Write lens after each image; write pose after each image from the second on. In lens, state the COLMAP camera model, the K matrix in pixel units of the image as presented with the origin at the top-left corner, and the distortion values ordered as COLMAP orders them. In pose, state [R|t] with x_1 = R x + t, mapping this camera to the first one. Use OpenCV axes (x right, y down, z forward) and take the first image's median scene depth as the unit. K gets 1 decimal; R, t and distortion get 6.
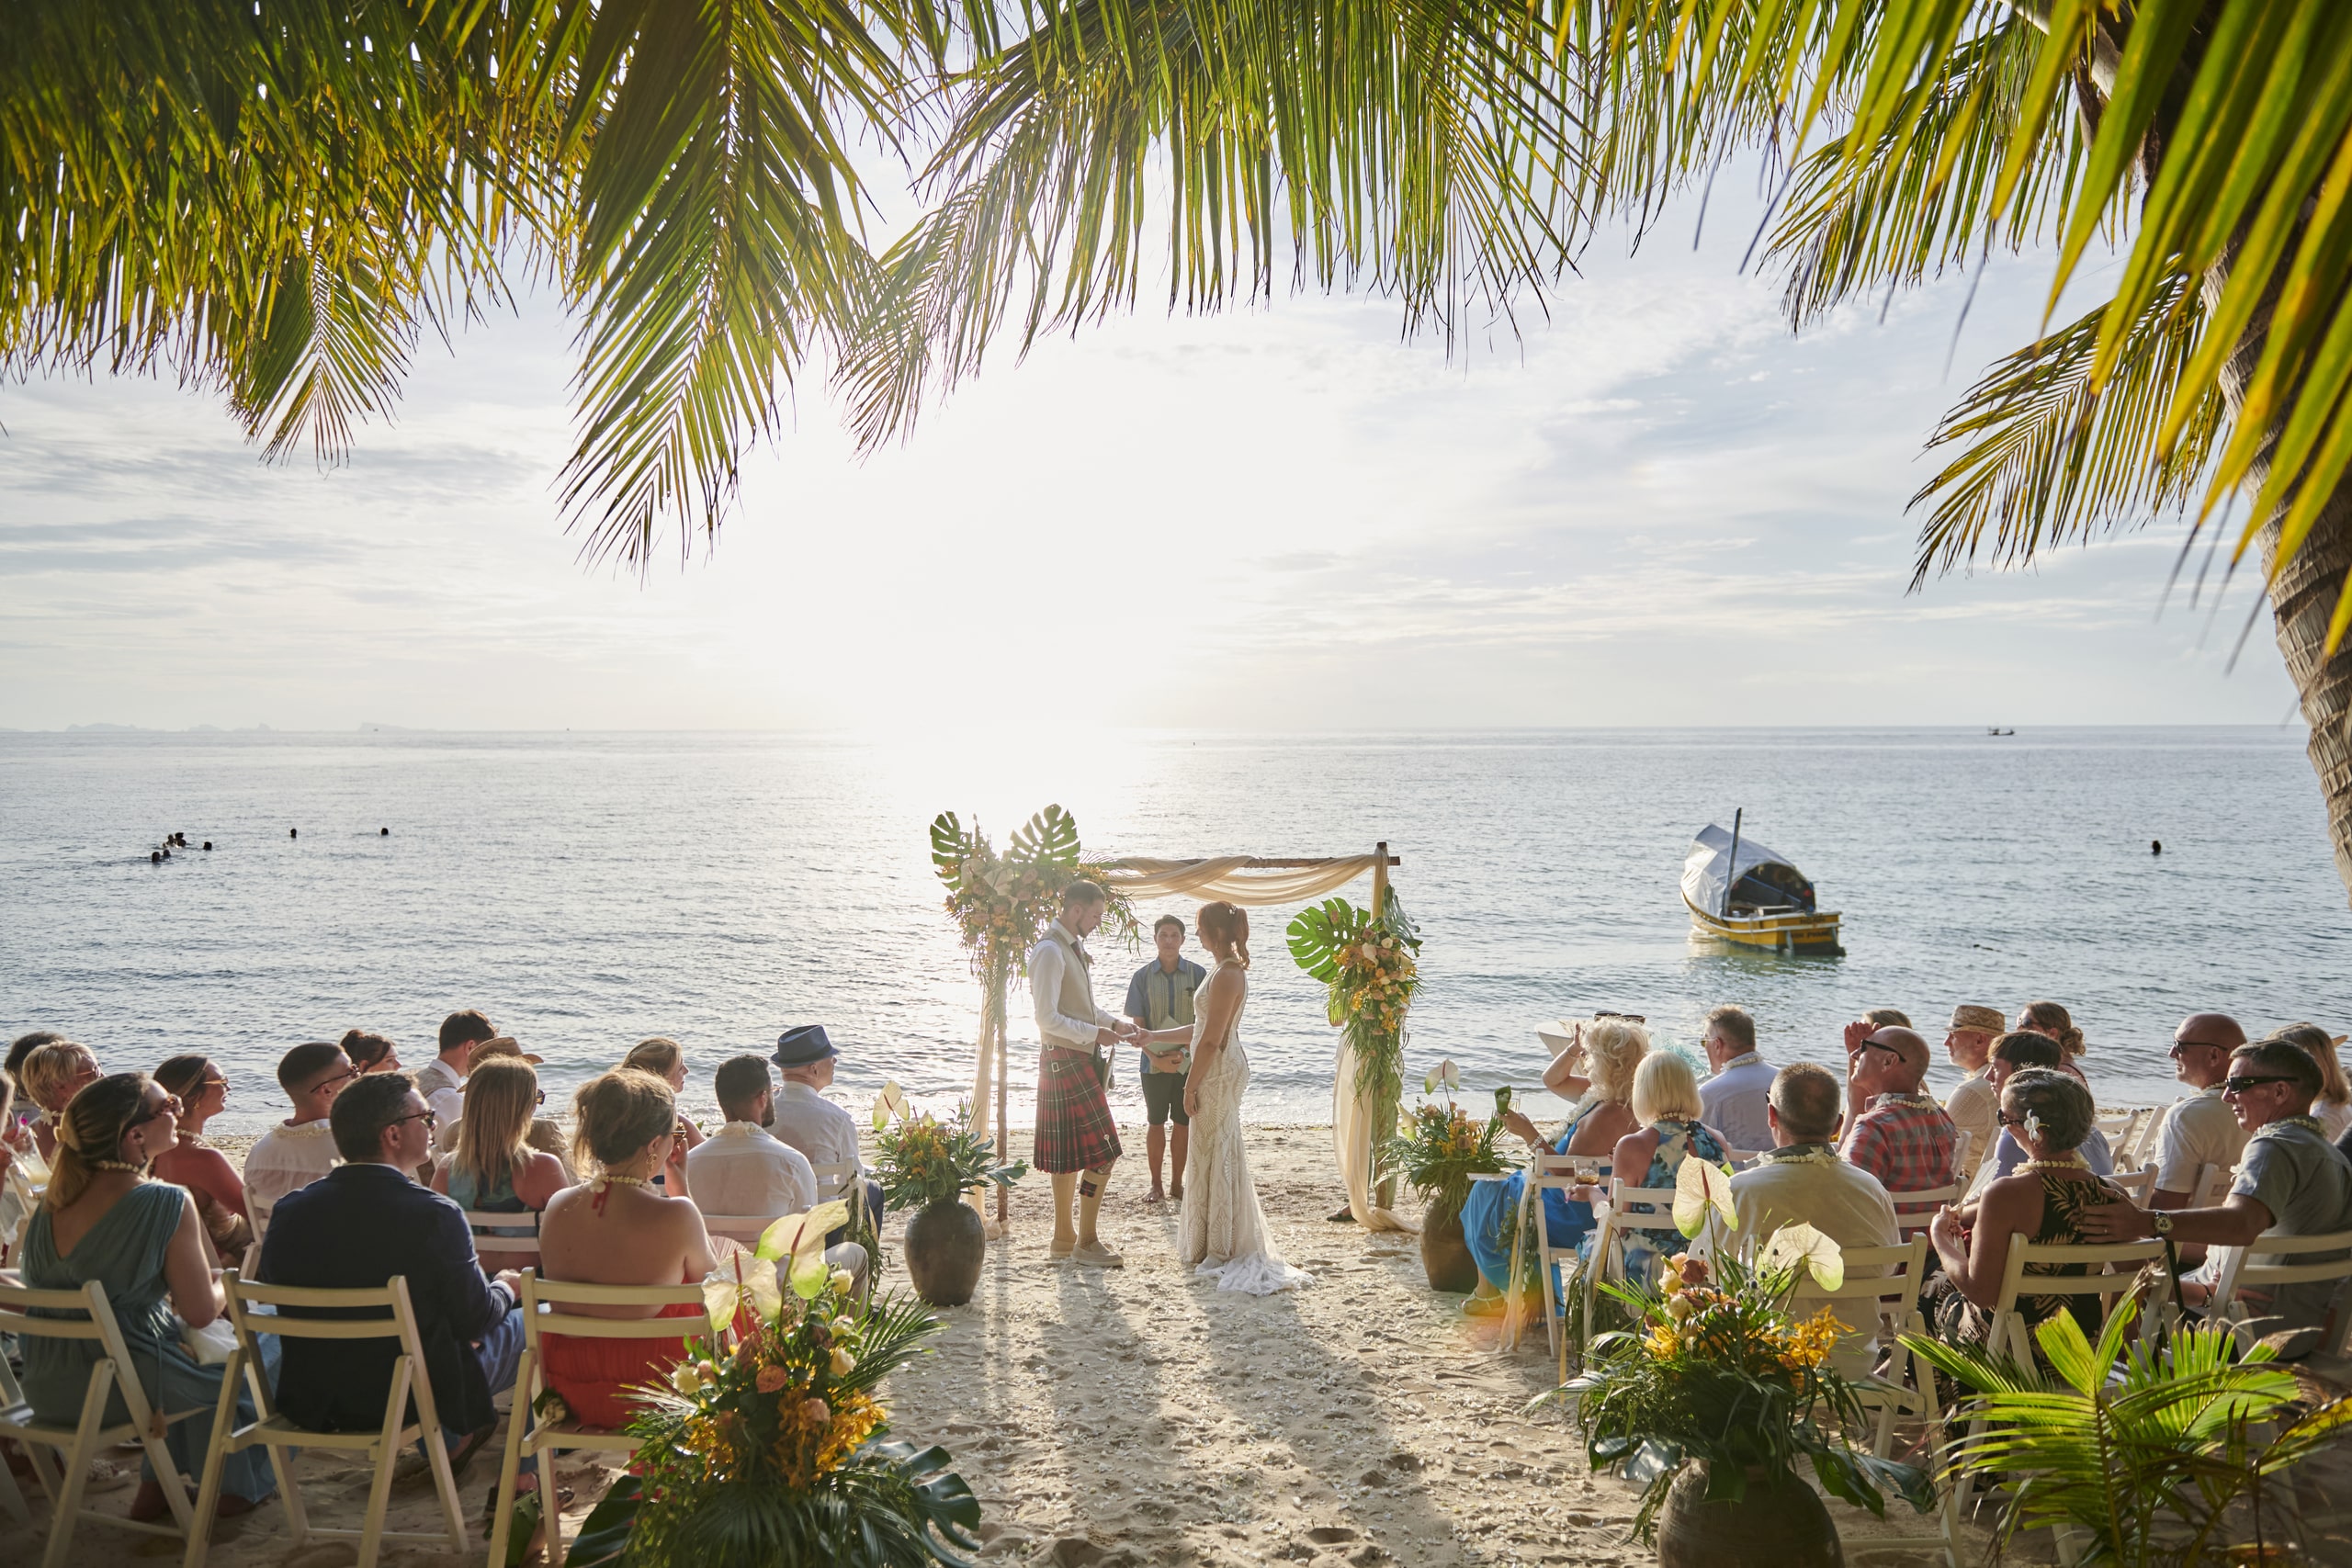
lens RADIAL K [[1666.2, 0, 1181.4], [0, 1666.2, 771.8], [0, 0, 1]] dist [-0.005186, 0.001060]
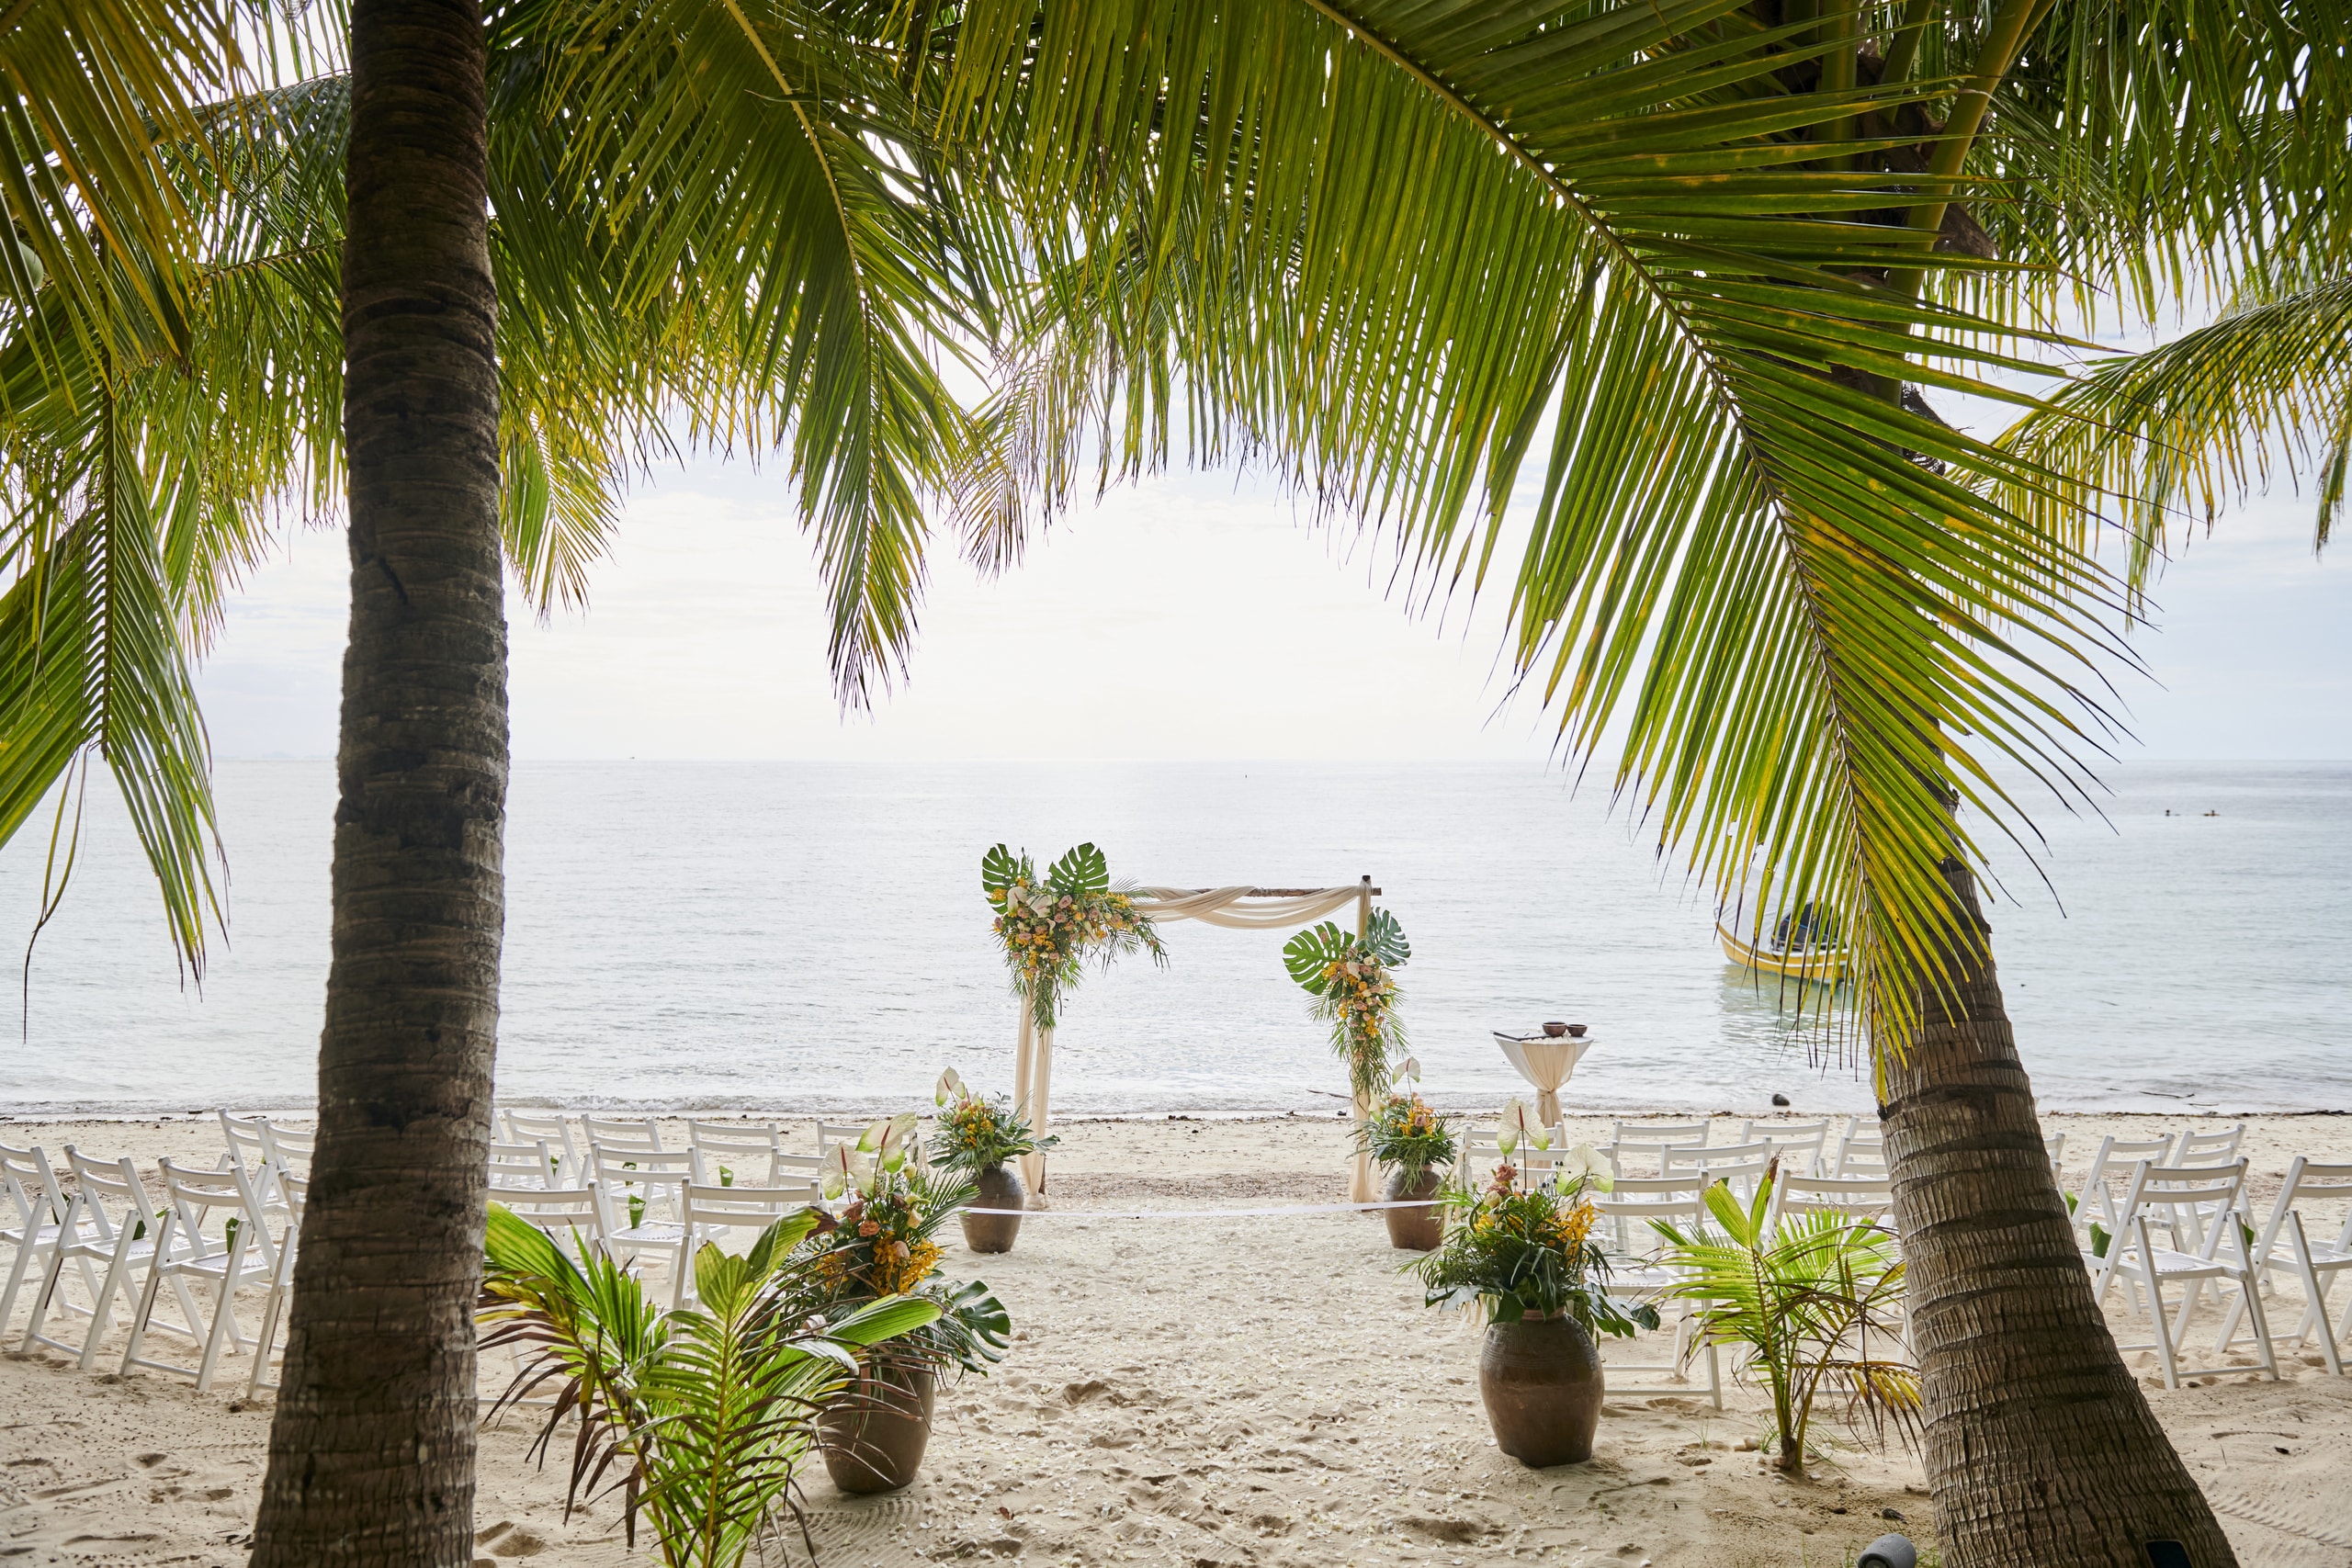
lens RADIAL K [[1666.2, 0, 1201.0], [0, 1666.2, 696.3], [0, 0, 1]] dist [-0.005186, 0.001060]
pose [[0.999764, 0.005161, -0.021103, 0.028962], [-0.006494, 0.997955, -0.063594, -0.008531], [0.020732, 0.063717, 0.997753, -0.189368]]
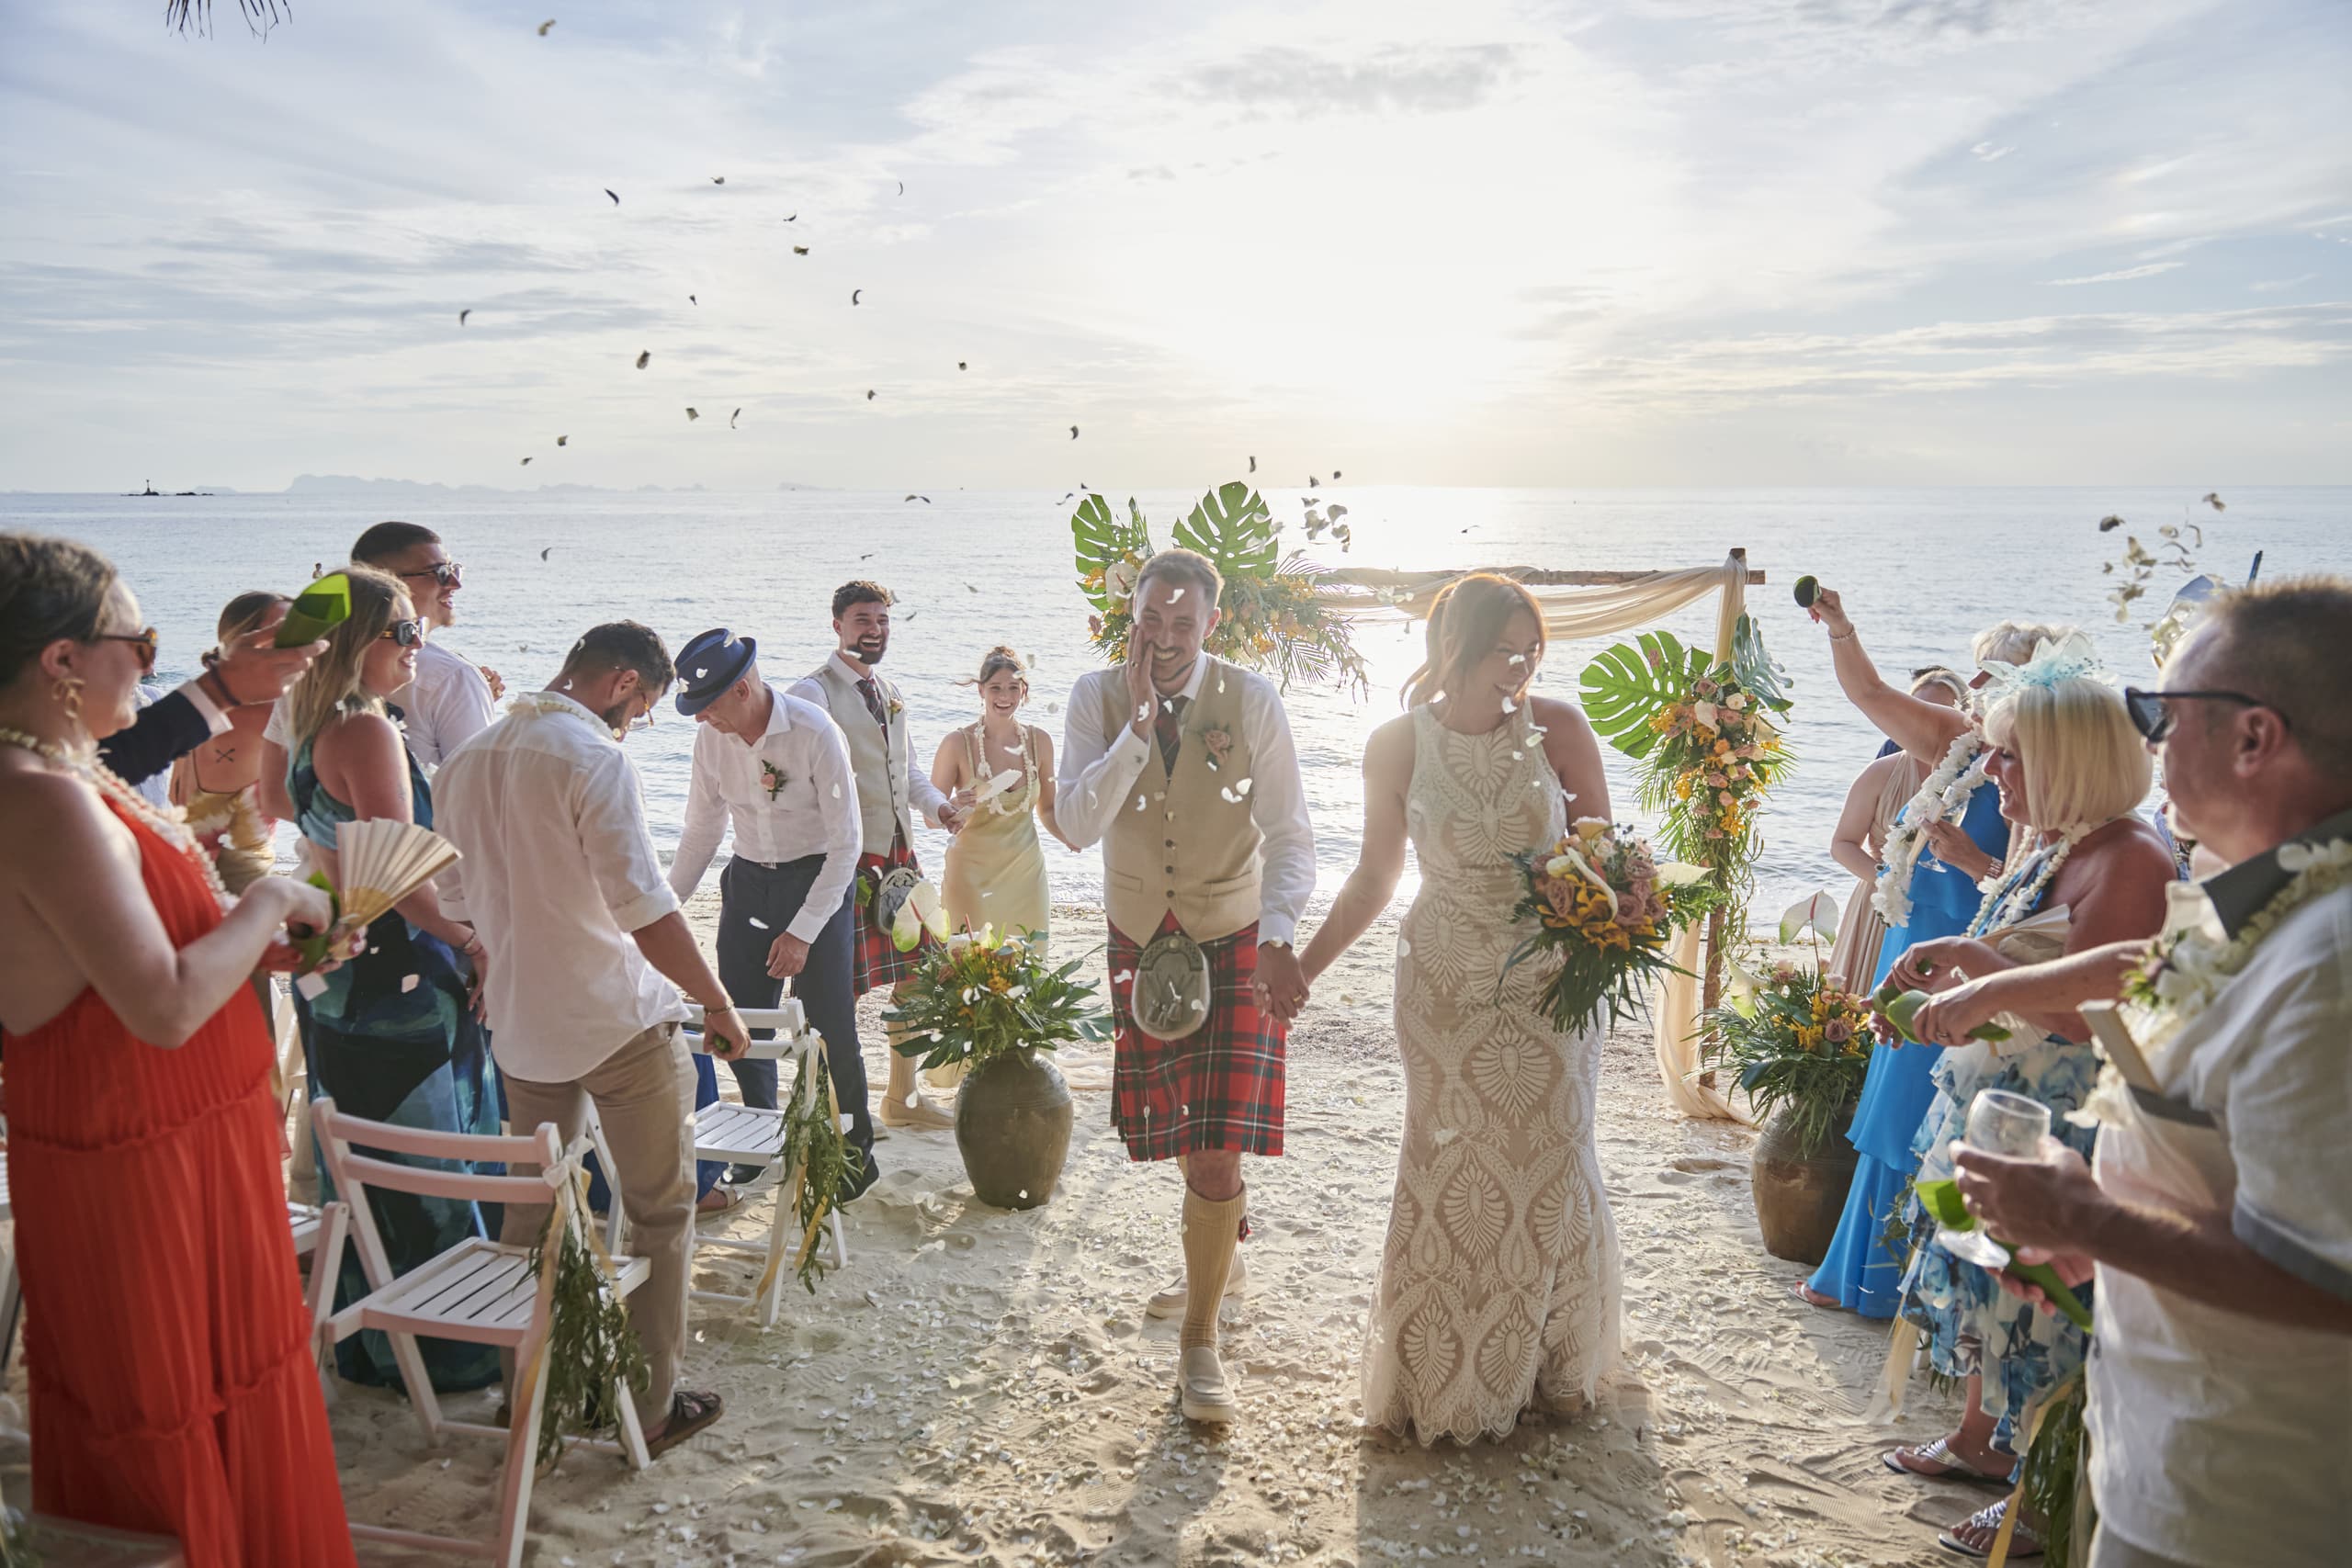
lens RADIAL K [[1666.2, 0, 1168.6], [0, 1666.2, 782.4], [0, 0, 1]] dist [-0.005186, 0.001060]
pose [[0.973570, 0.041983, -0.224498, 0.054975], [-0.008397, 0.988875, 0.148512, 0.039169], [0.228236, -0.142702, 0.963091, 0.315965]]
